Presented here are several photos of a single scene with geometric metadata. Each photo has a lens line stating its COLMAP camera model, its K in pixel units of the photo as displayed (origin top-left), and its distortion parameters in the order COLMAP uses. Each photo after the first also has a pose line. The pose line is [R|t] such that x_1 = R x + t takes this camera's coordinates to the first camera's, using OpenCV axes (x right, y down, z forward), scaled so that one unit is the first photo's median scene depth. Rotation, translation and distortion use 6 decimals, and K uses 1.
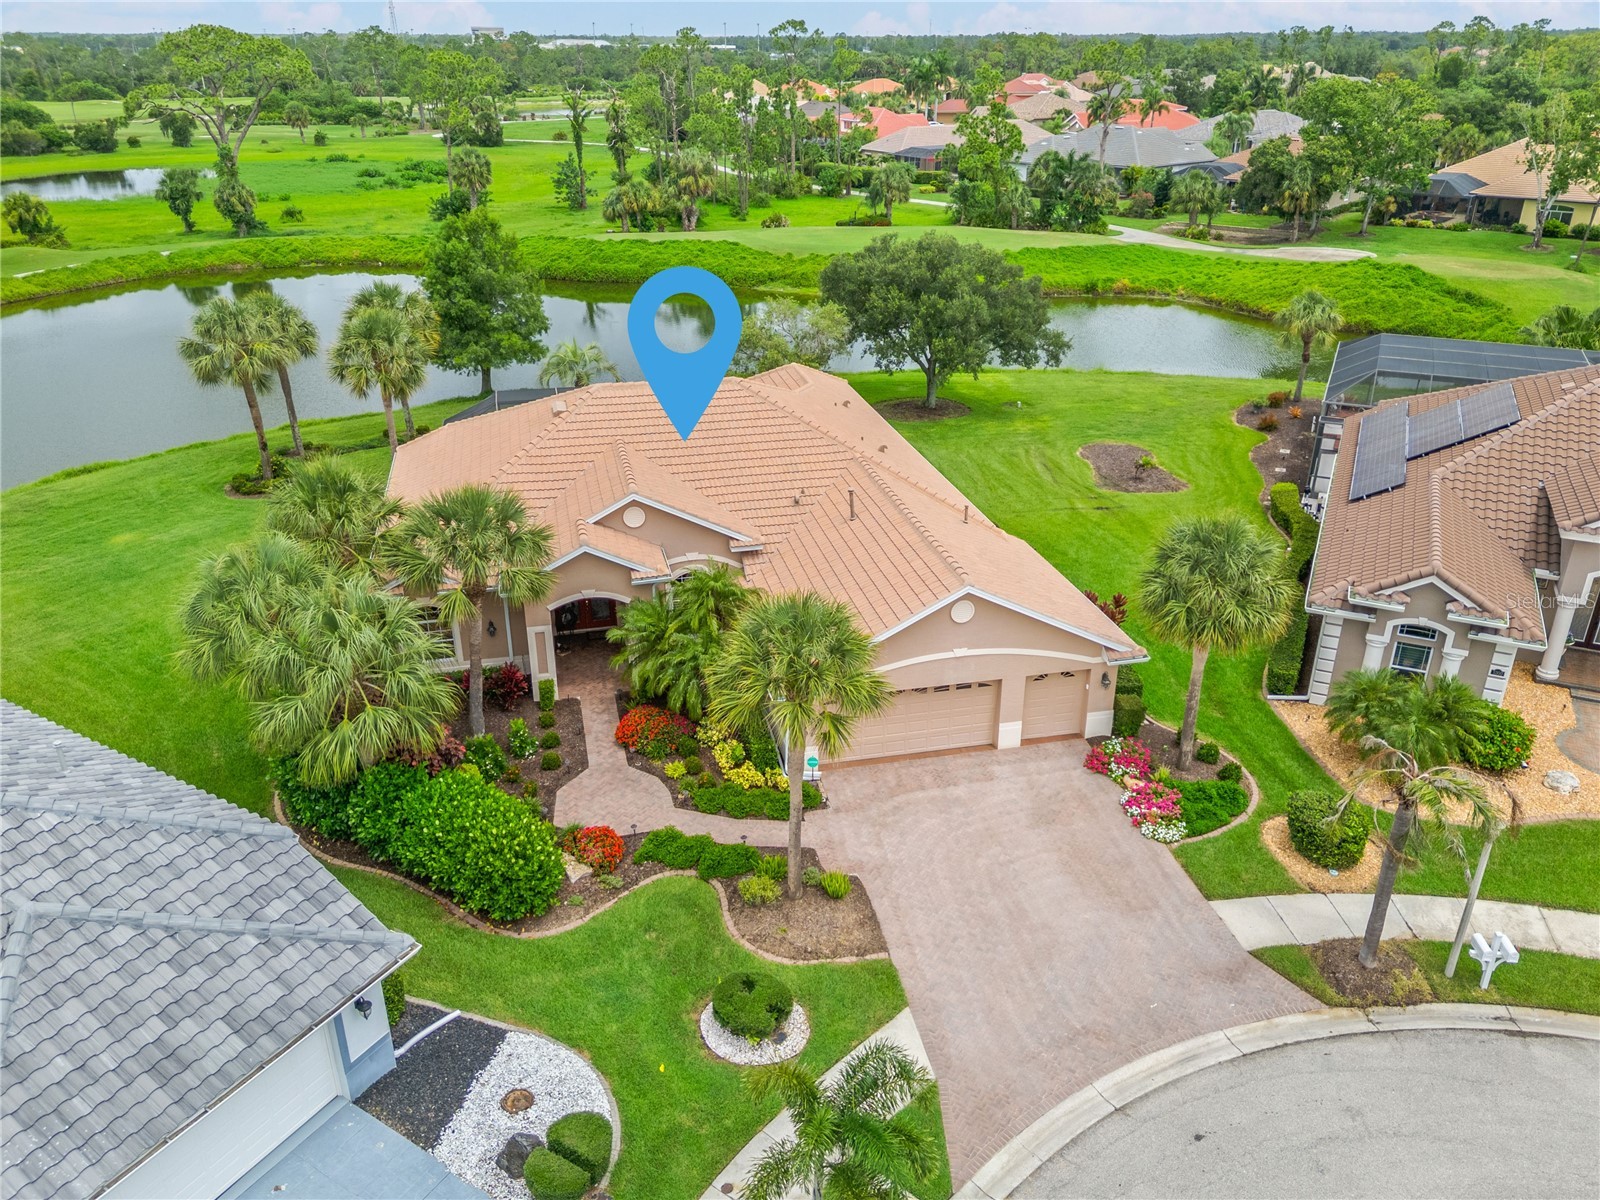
lens RADIAL K [[1184.9, 0, 800.0], [0, 1184.9, 600.0], [0, 0, 1]] dist [0.069347, -0.068901]
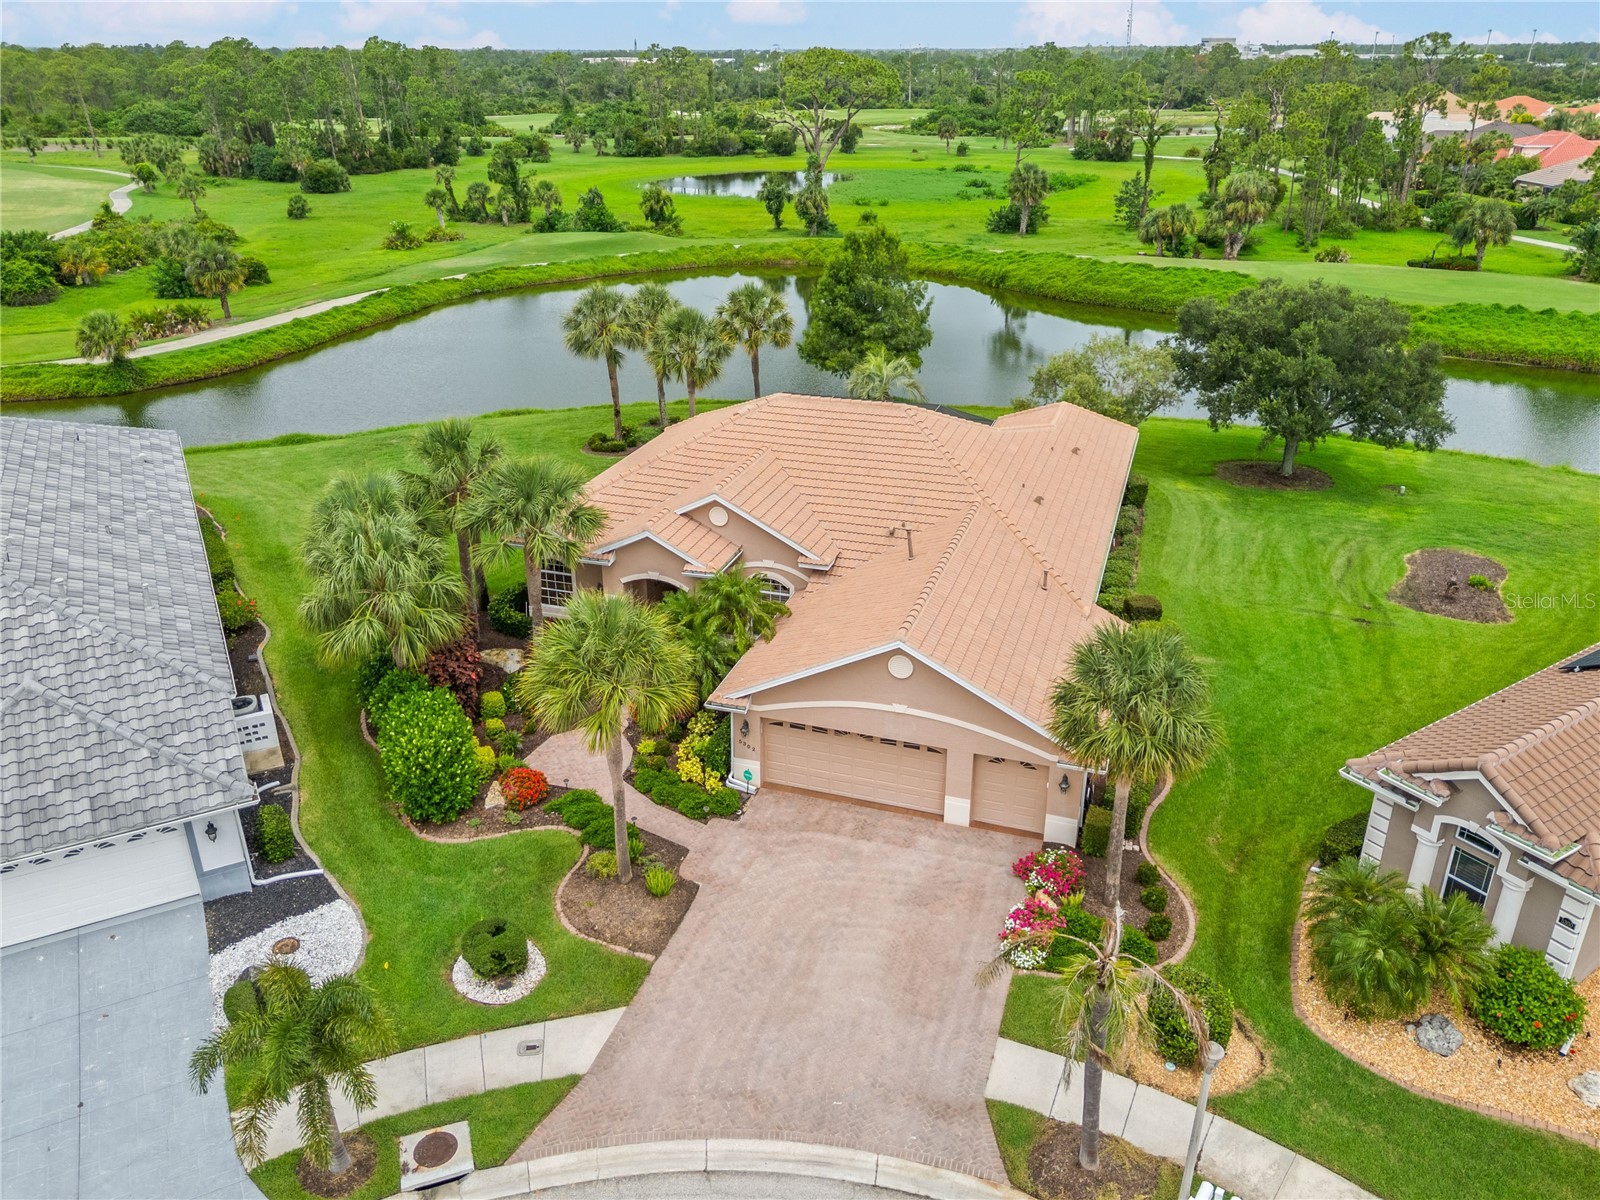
lens RADIAL K [[1199.0, 0, 800.0], [0, 1199.0, 600.0], [0, 0, 1]] dist [0.075571, -0.082325]
pose [[0.854661, 0.214030, -0.473017, 0.415883], [-0.219805, 0.974559, 0.043817, -0.054813], [0.470362, 0.066522, 0.879963, 0.076994]]
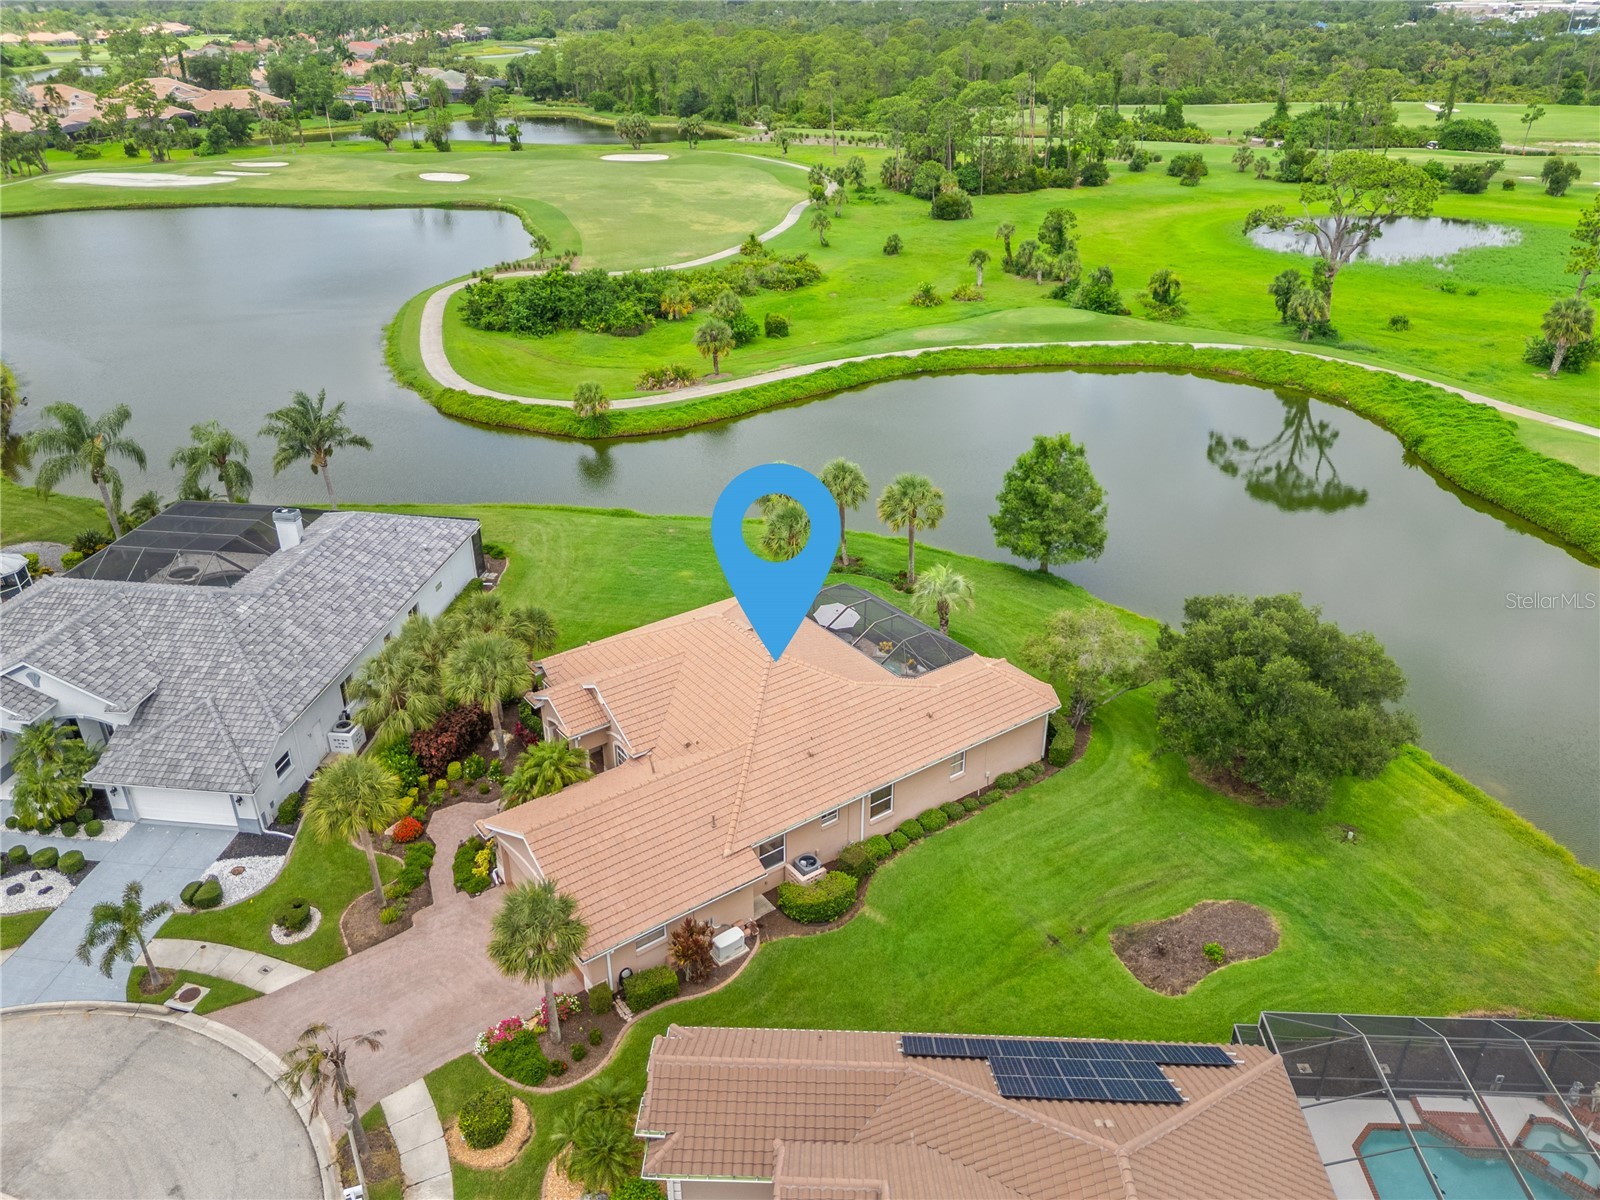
lens RADIAL K [[1199.0, 0, 800.0], [0, 1199.0, 600.0], [0, 0, 1]] dist [0.075571, -0.082325]
pose [[0.385724, 0.420038, -0.821453, 1.149322], [-0.385400, 0.882308, 0.270186, -0.673921], [0.838262, 0.212371, 0.502210, 0.346592]]
